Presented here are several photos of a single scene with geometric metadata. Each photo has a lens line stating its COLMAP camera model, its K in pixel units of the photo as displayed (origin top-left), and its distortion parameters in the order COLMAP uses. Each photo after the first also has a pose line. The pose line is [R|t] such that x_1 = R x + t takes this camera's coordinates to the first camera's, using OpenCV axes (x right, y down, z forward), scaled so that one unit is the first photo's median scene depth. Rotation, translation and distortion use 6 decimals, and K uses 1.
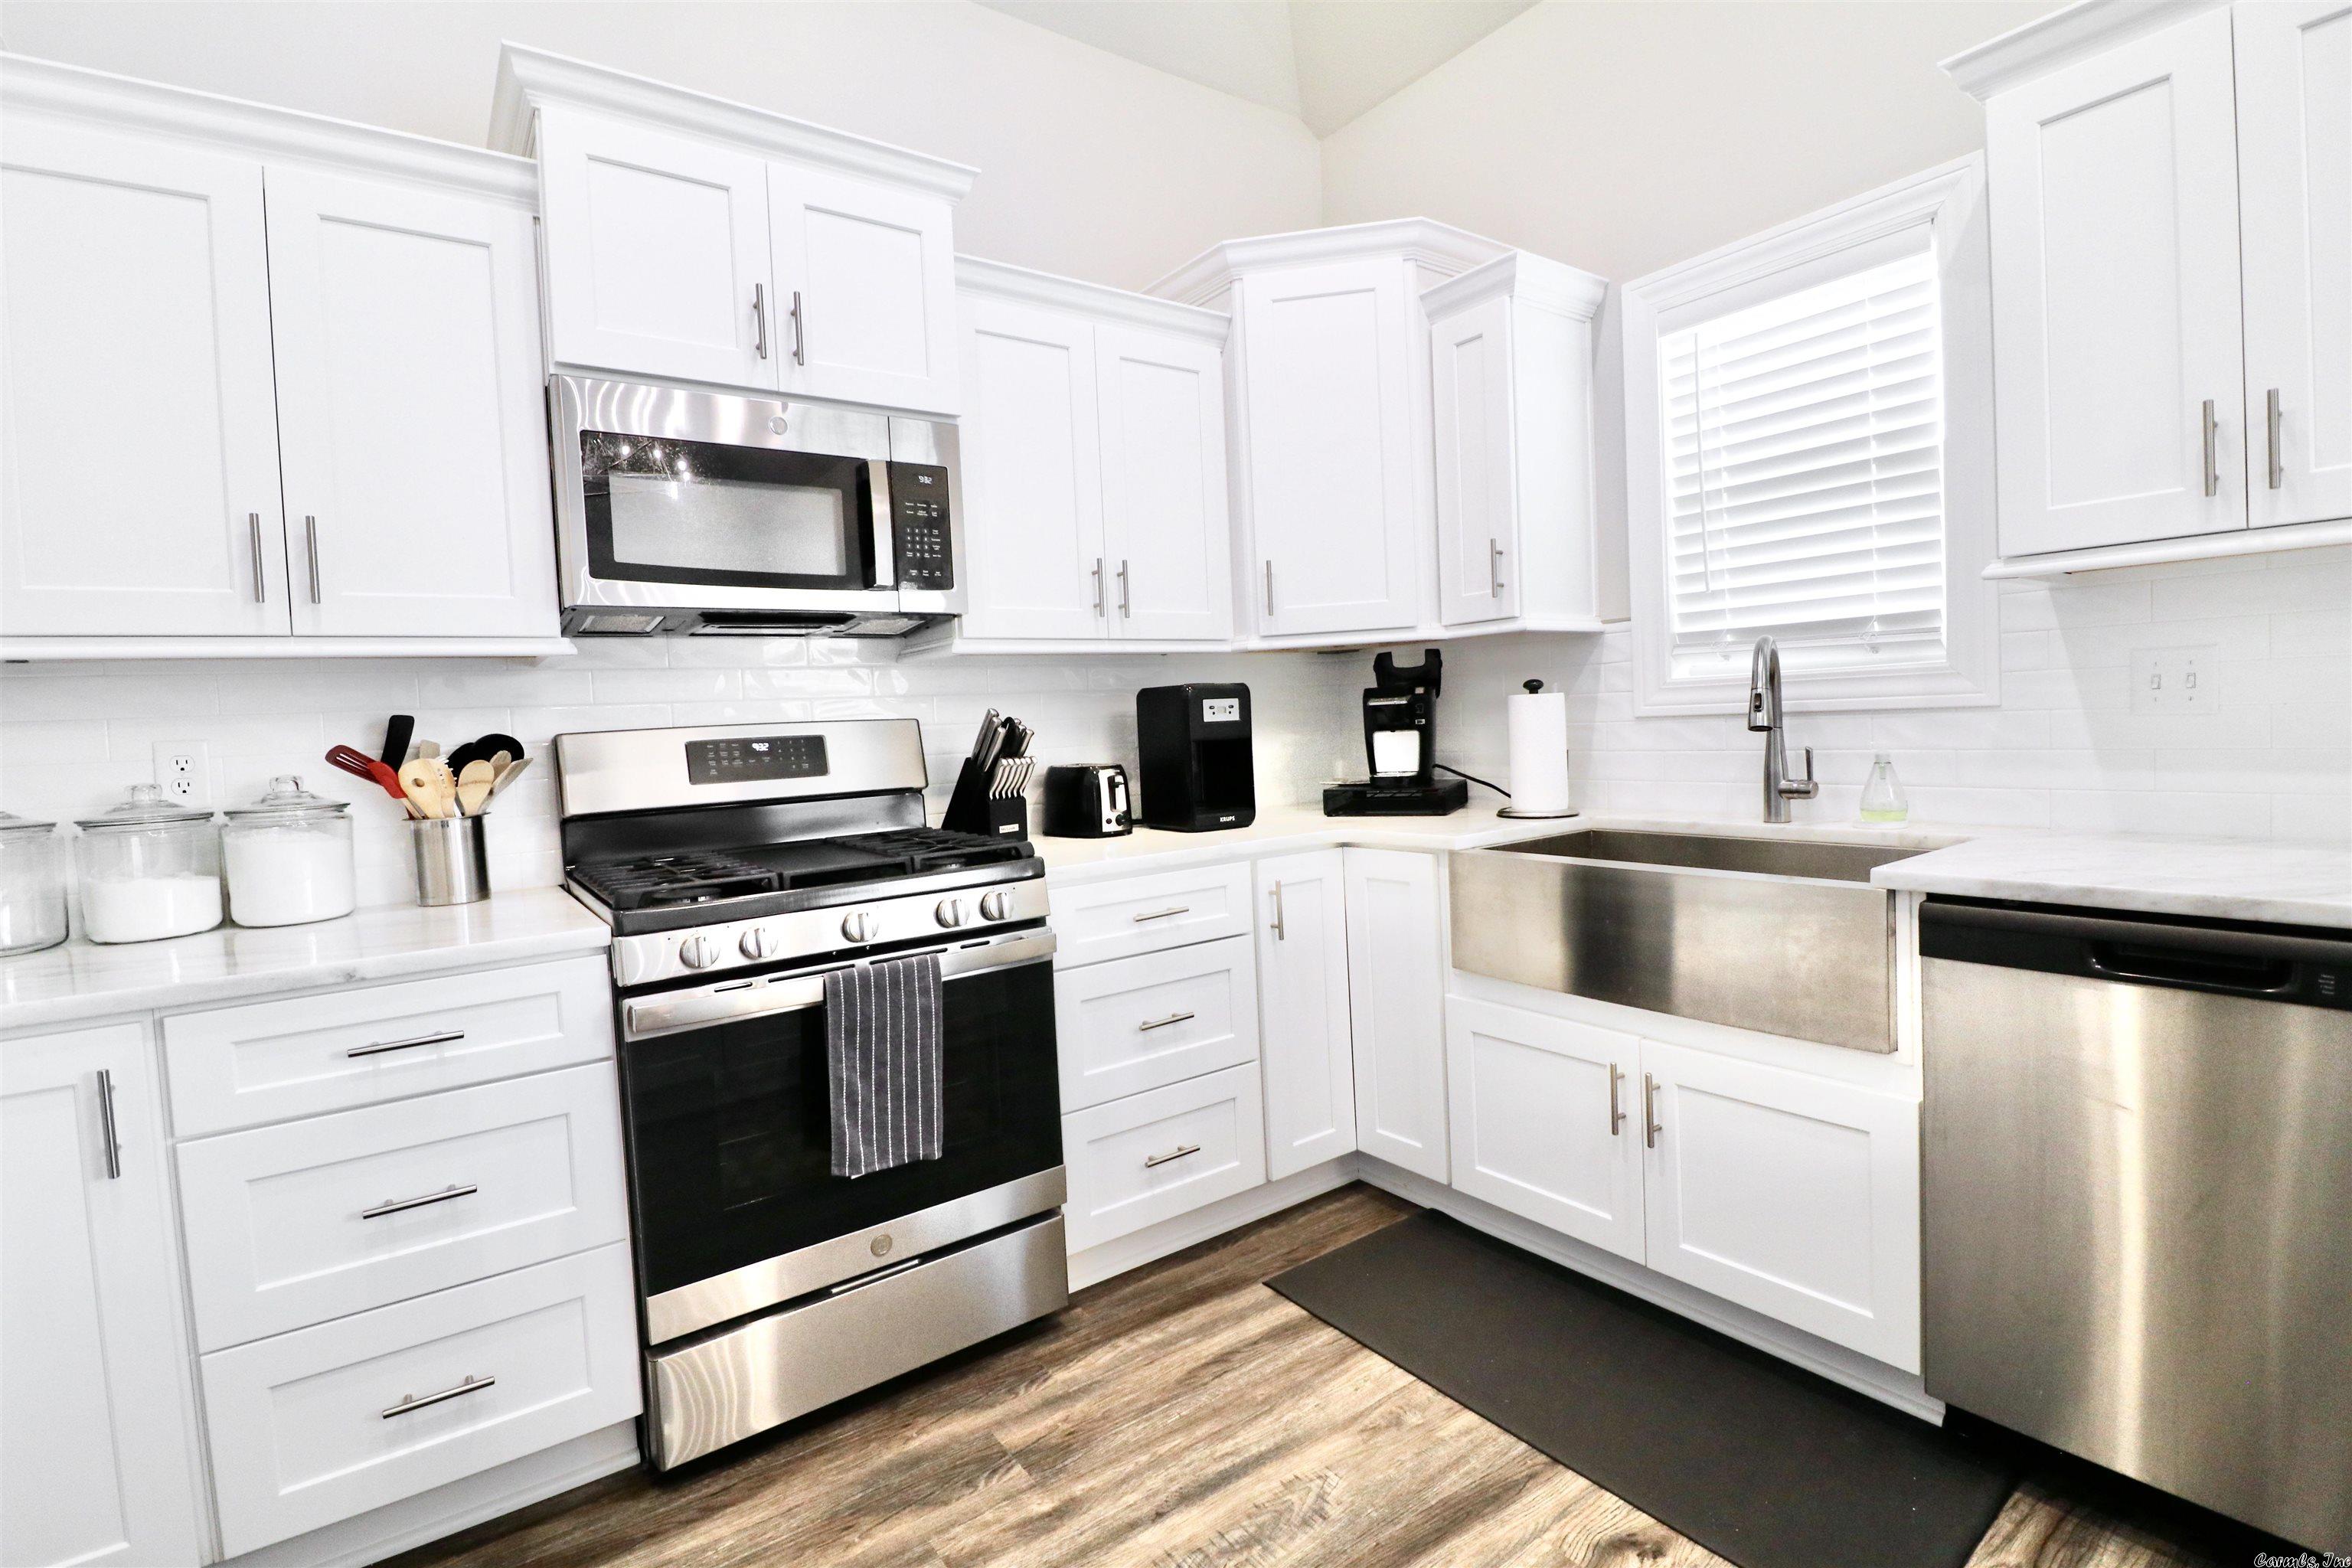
lens RADIAL K [[1081.9, 0, 1158.1], [0, 1081.9, 765.9], [0, 0, 1]] dist [-0.007289, -0.007999]
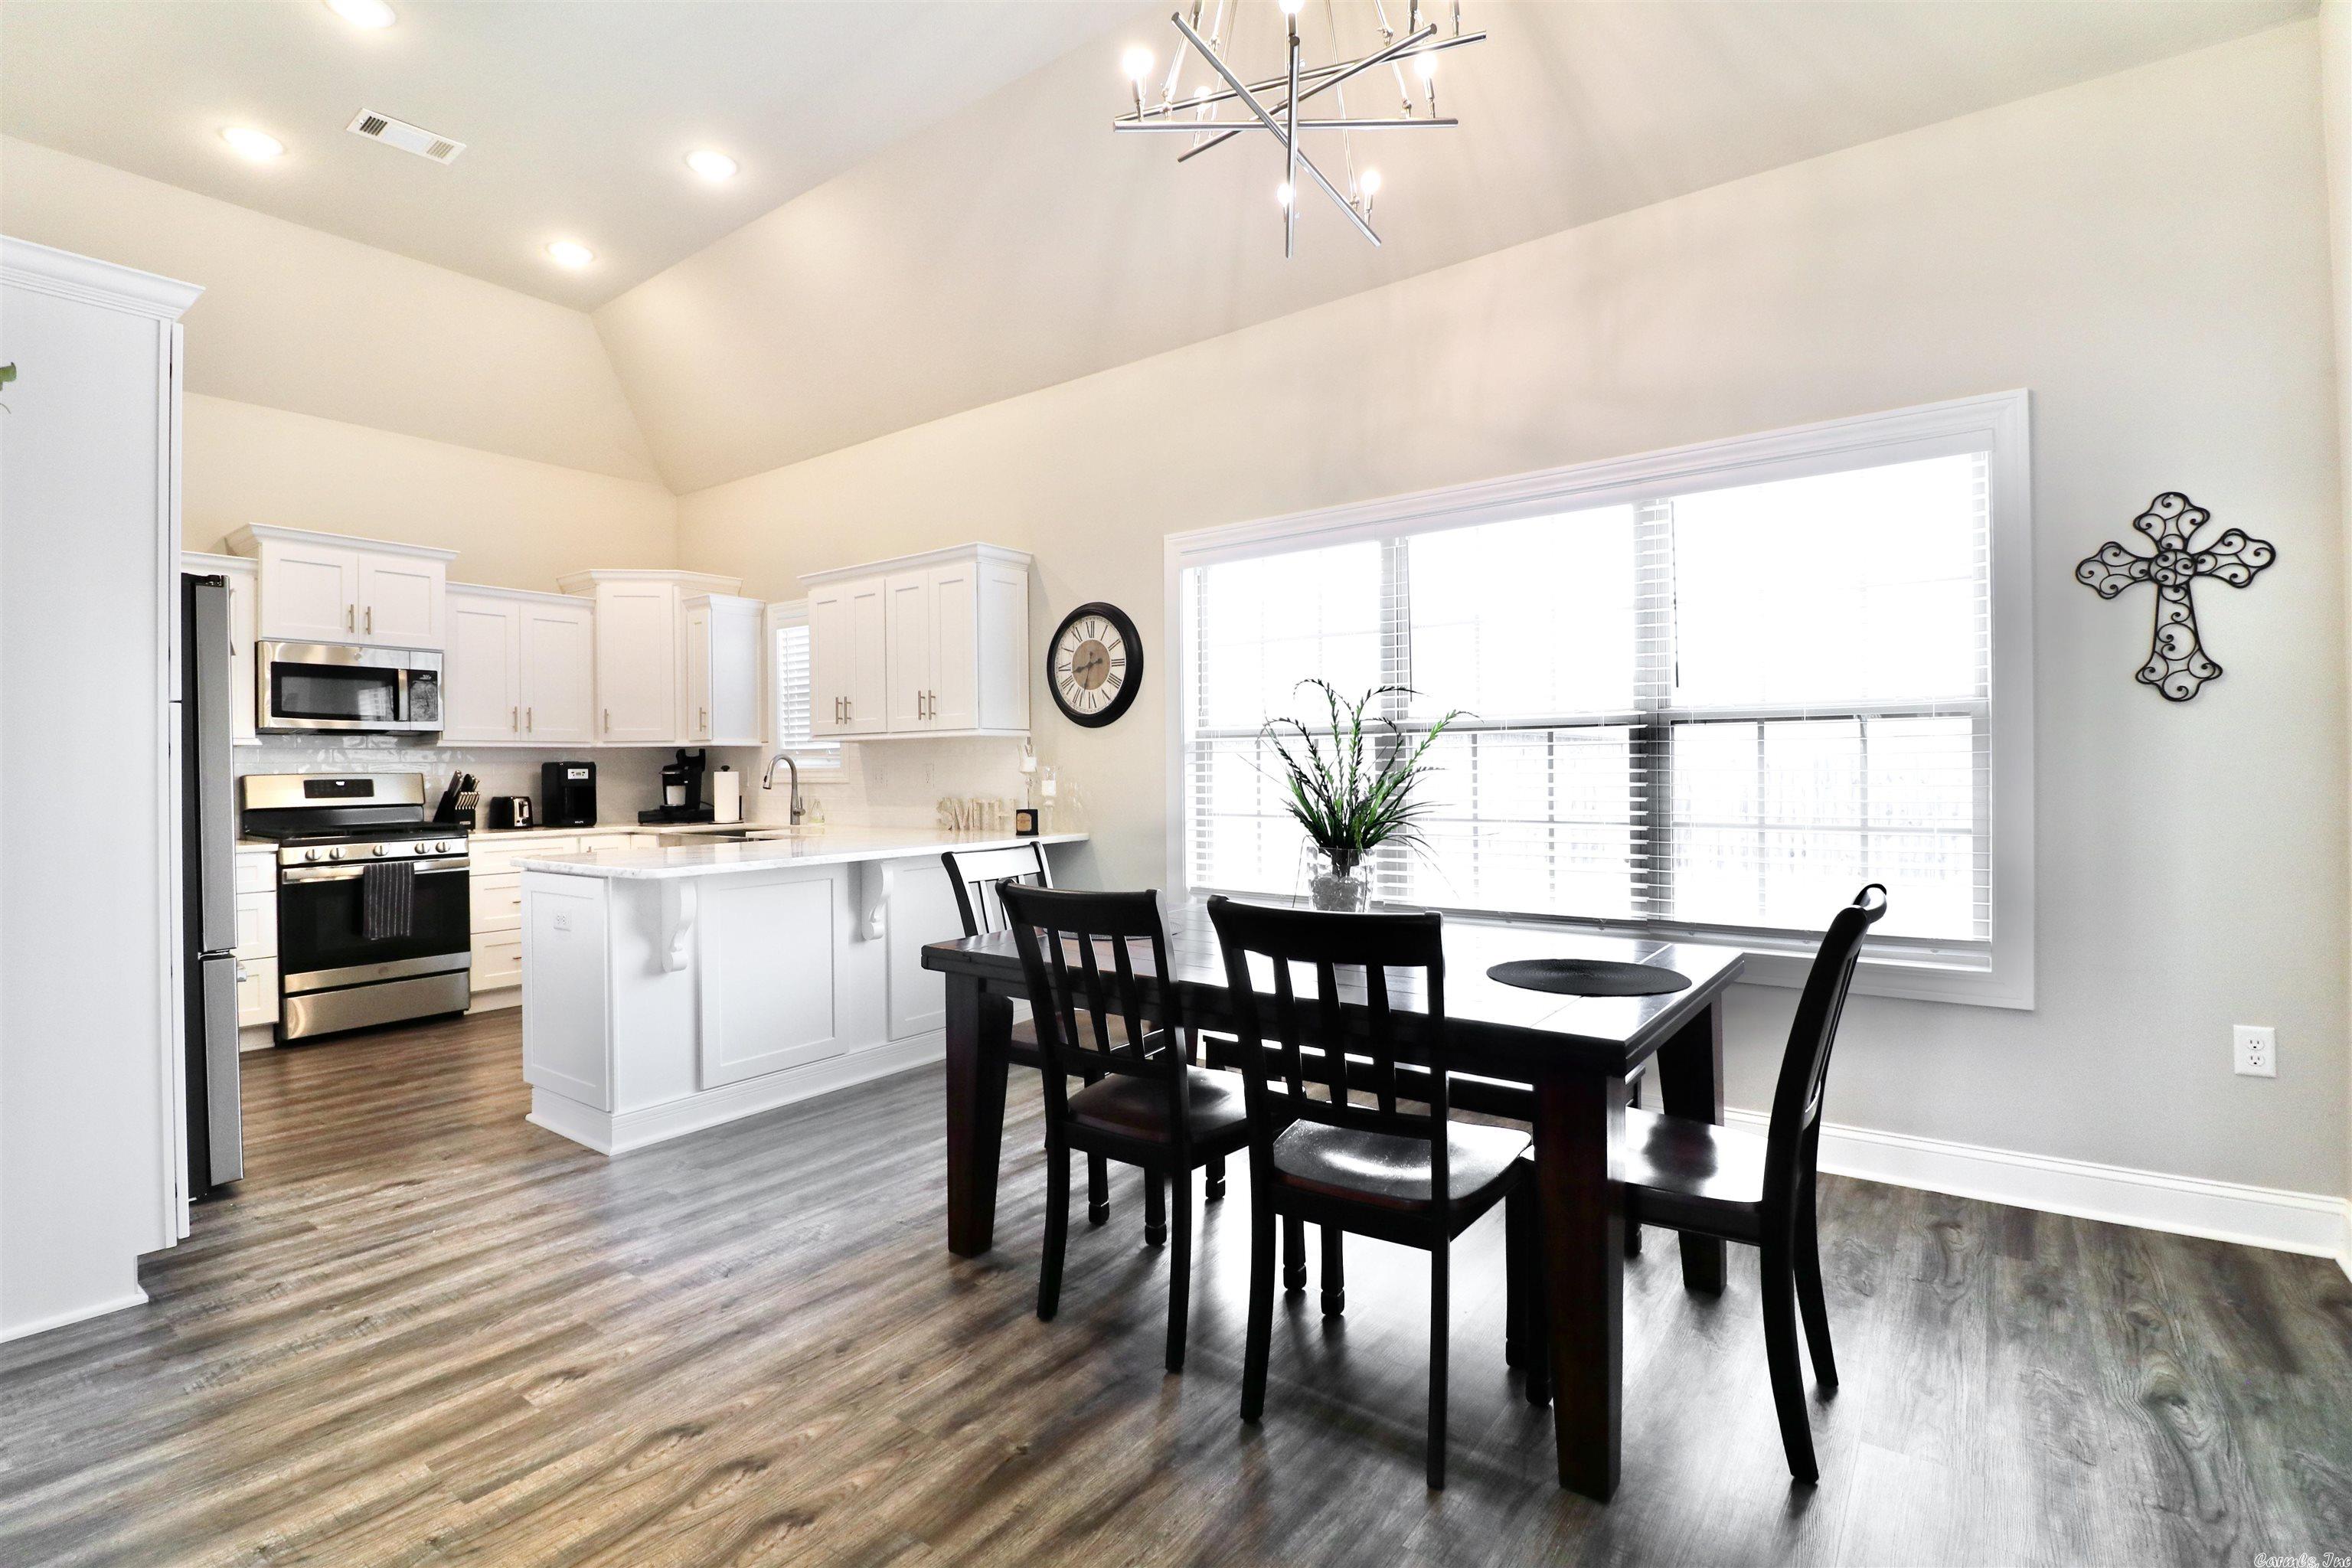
lens RADIAL K [[1081.9, 0, 1162.9], [0, 1081.9, 768.8], [0, 0, 1]] dist [-0.007289, -0.007999]
pose [[0.949688, 0.036351, 0.311082, 0.635095], [-0.020217, 0.998285, -0.054933, 0.045063], [-0.312546, 0.045880, 0.948794, -1.871636]]
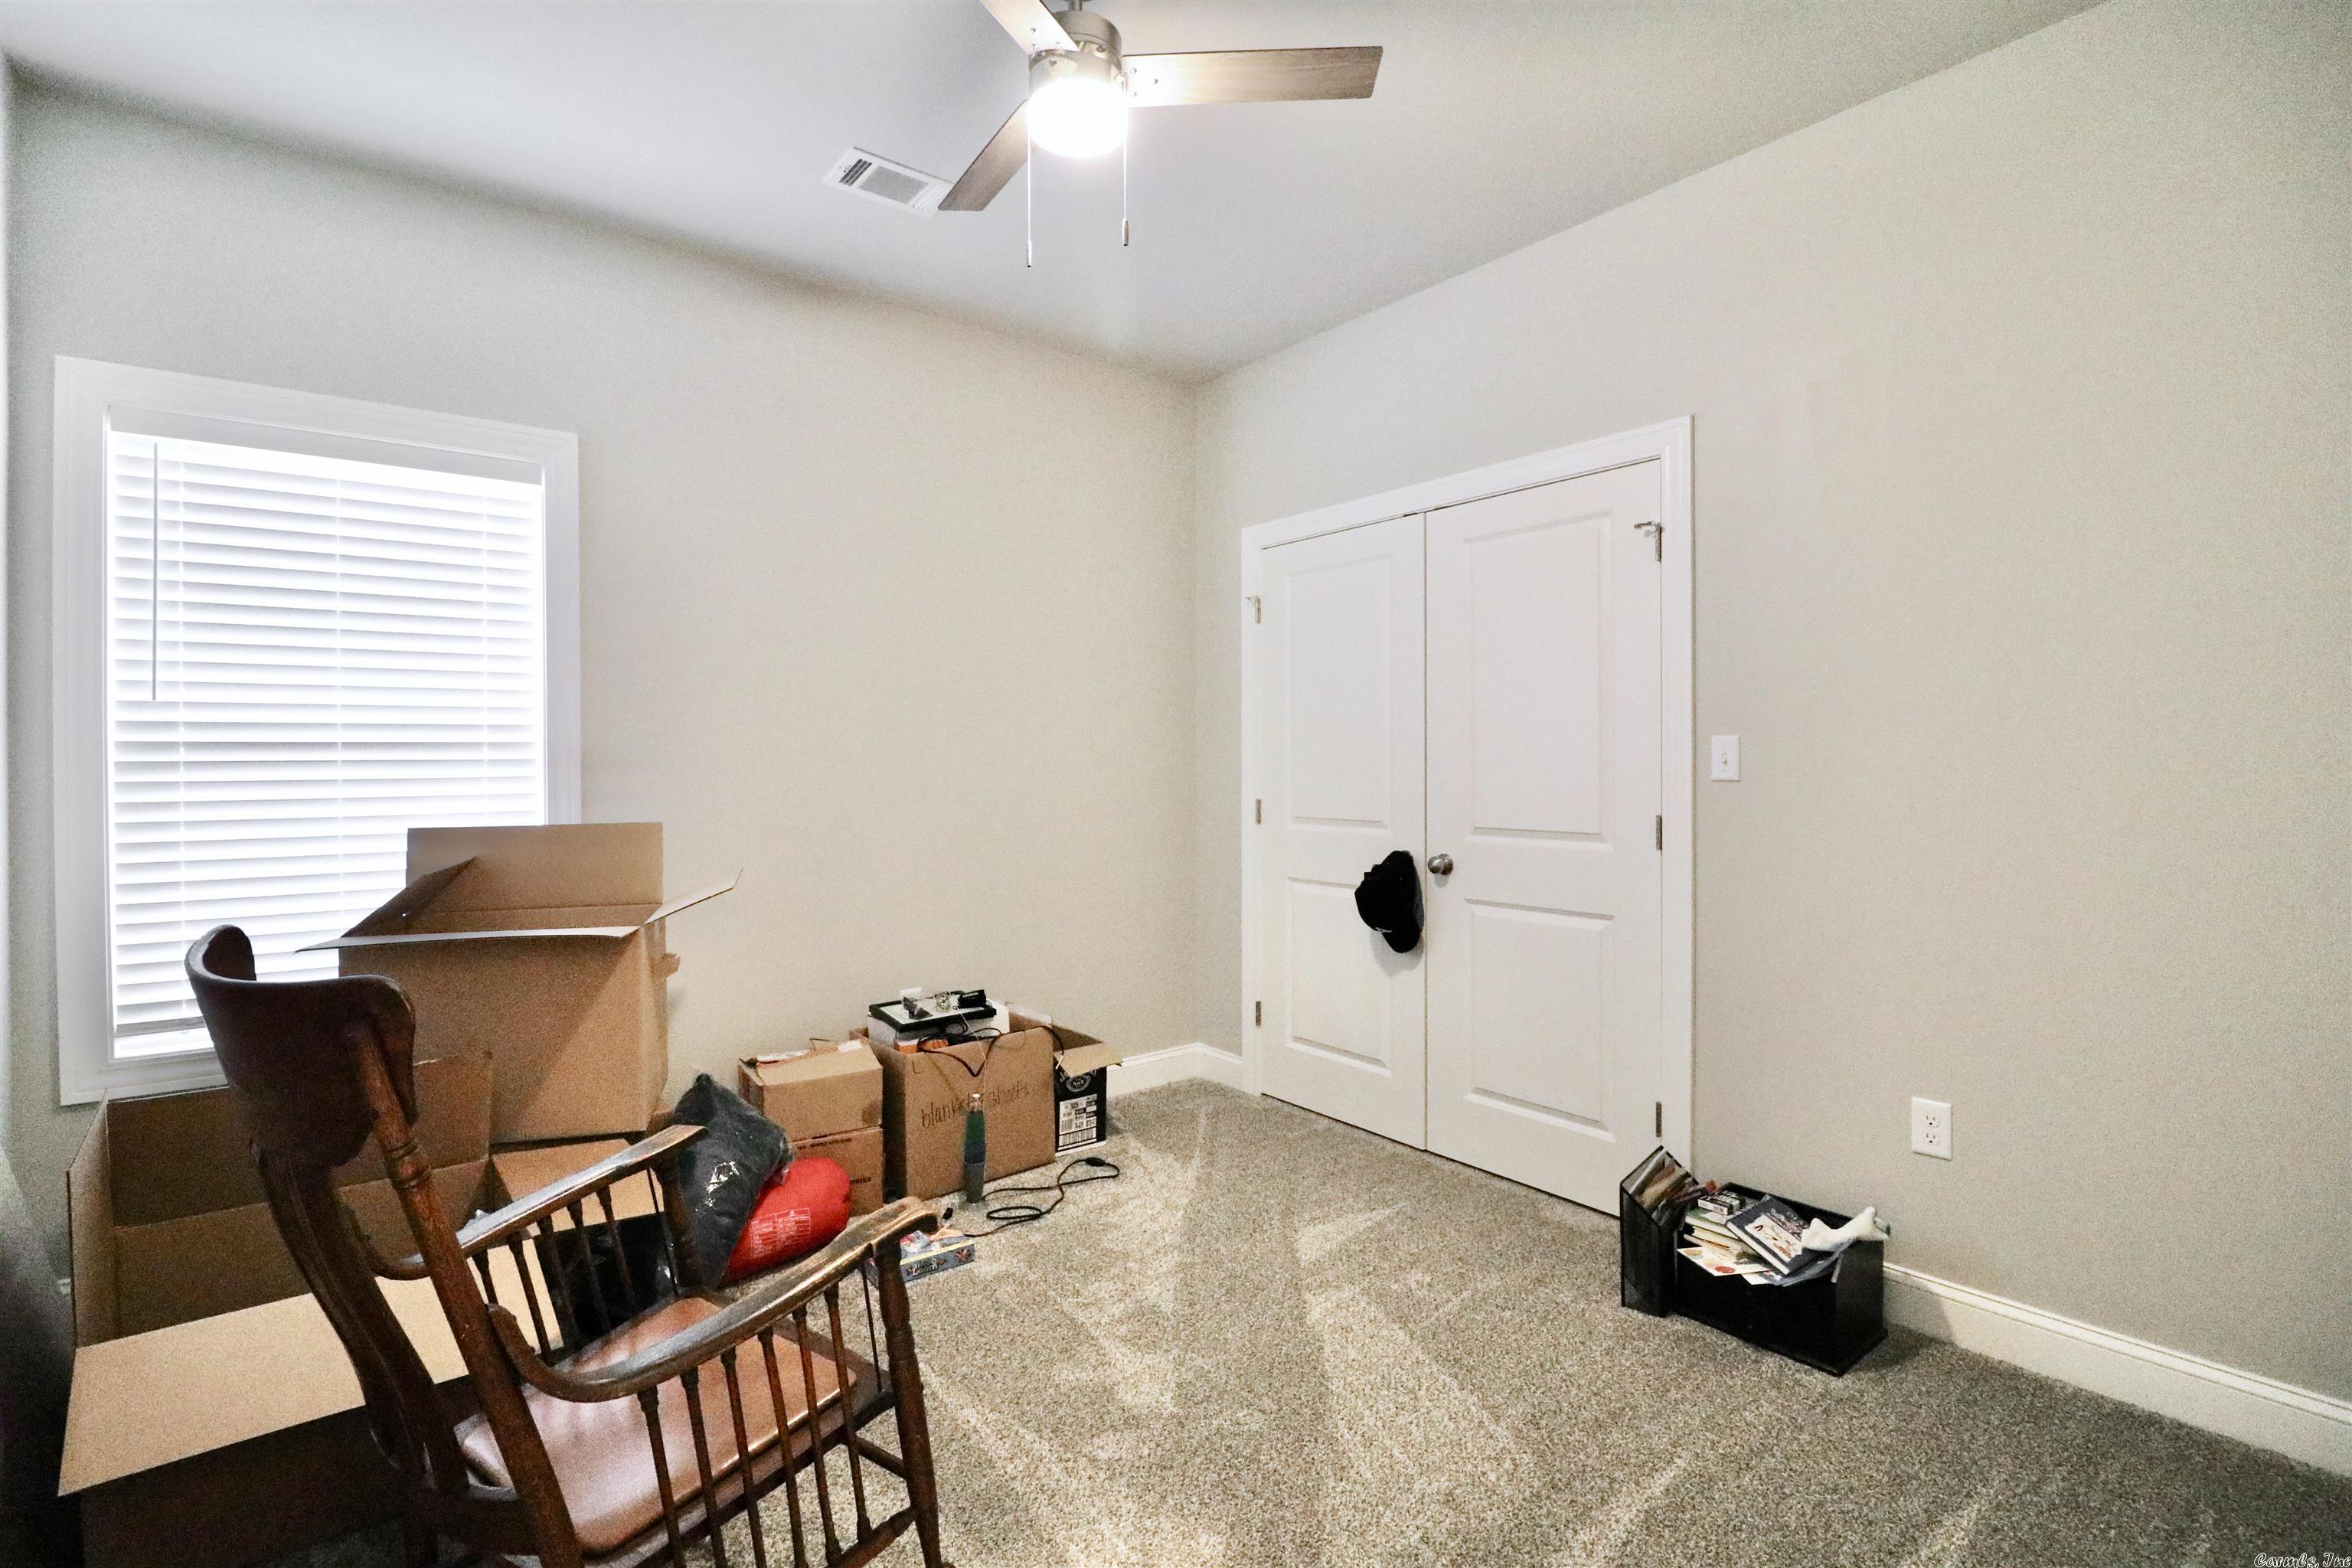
lens RADIAL K [[1081.9, 0, 1168.1], [0, 1081.9, 772.4], [0, 0, 1]] dist [-0.007289, -0.007999]
pose [[-0.024157, 0.032855, 0.999168, -0.567092], [0.041799, 0.998619, -0.031826, -0.029996], [-0.998834, 0.040995, -0.025497, 0.116387]]
